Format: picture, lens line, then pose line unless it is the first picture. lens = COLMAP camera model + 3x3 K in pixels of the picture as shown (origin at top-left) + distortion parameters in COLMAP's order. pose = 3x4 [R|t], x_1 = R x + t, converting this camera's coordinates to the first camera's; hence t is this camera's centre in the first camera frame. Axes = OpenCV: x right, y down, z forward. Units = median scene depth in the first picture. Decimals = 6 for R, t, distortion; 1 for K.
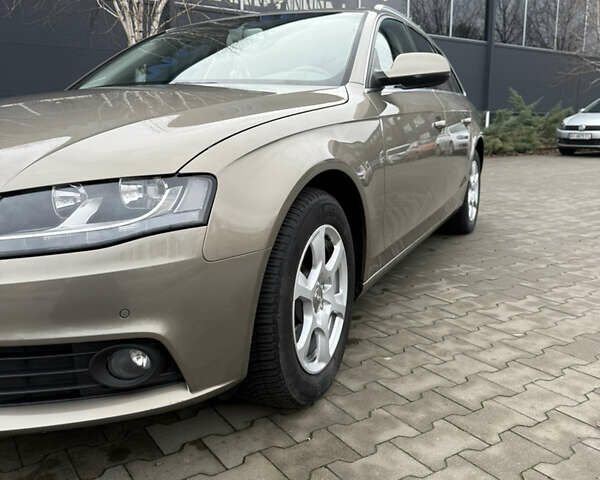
lens RADIAL K [[561.0, 0, 298.6], [0, 561.0, 230.0], [0, 0, 1]] dist [0.140242, -0.264465]
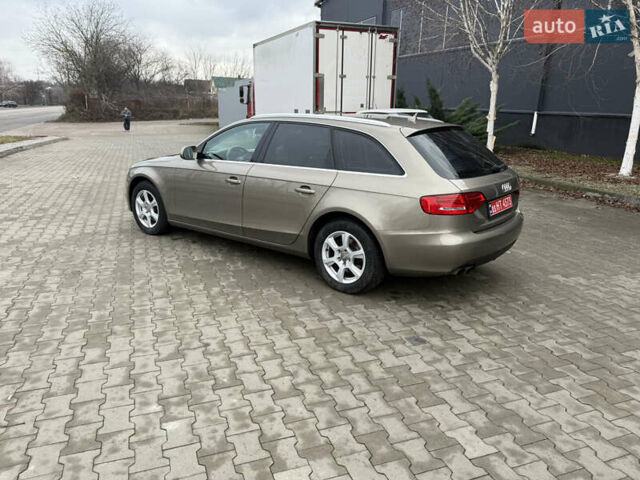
lens RADIAL K [[479.7, 0, 317.7], [0, 479.7, 239.4], [0, 0, 1]] dist [0.086387, -0.125823]
pose [[-0.233766, 0.262267, -0.936253, 2.263234], [-0.196108, 0.930425, 0.309599, -0.729204], [0.952310, 0.255981, -0.166069, 2.087668]]
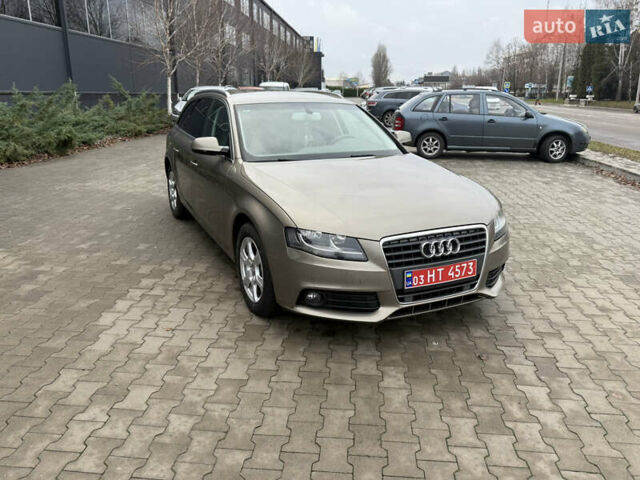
lens RADIAL K [[497.2, 0, 320.1], [0, 497.2, 230.7], [0, 0, 1]] dist [0.080498, -0.144233]
pose [[0.616582, -0.201473, 0.761075, -1.678529], [0.128755, 0.979491, 0.154983, -0.286549], [-0.776691, 0.002433, 0.629877, -0.004494]]
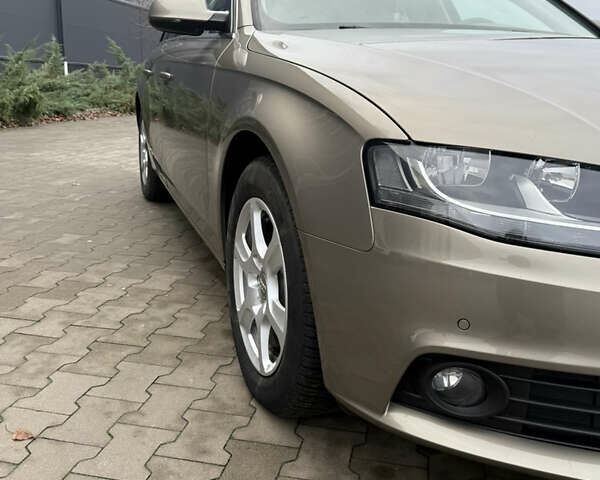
lens RADIAL K [[591.7, 0, 293.0], [0, 591.7, 236.8], [0, 0, 1]] dist [0.159970, -0.297906]
pose [[0.711578, -0.140909, 0.688333, -1.112050], [0.097706, 0.990010, 0.101660, -0.083143], [-0.695781, -0.005084, 0.718236, 0.594822]]
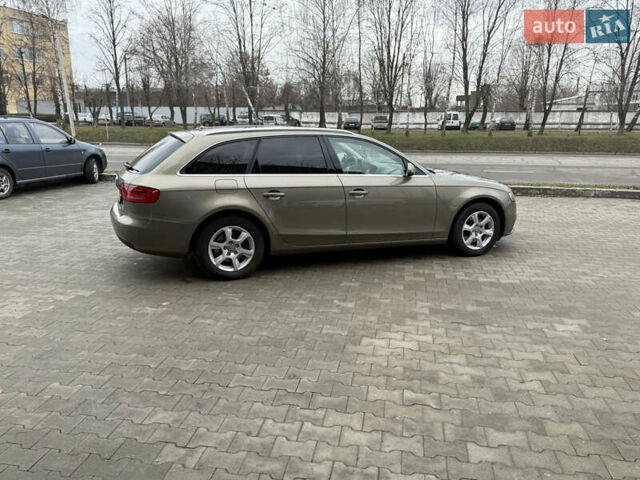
lens RADIAL K [[510.1, 0, 320.0], [0, 510.1, 240.0], [0, 0, 1]] dist [0.070754, -0.158902]
pose [[-0.727020, -0.160521, 0.667589, -1.859974], [0.120132, 0.927553, 0.353856, -0.947658], [-0.676026, 0.337458, -0.655066, 3.392570]]
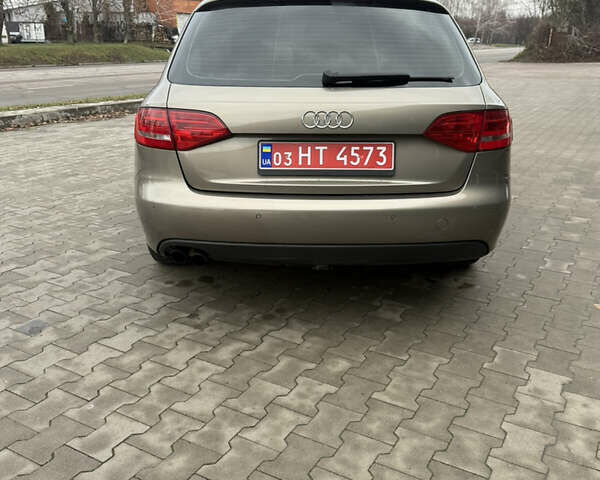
lens RADIAL K [[591.7, 0, 293.0], [0, 591.7, 236.8], [0, 0, 1]] dist [0.159970, -0.297906]
pose [[-0.902454, 0.136742, -0.408507, 0.894984], [-0.078839, 0.879842, 0.468681, -0.784678], [0.423510, 0.455169, -0.783237, 3.251623]]
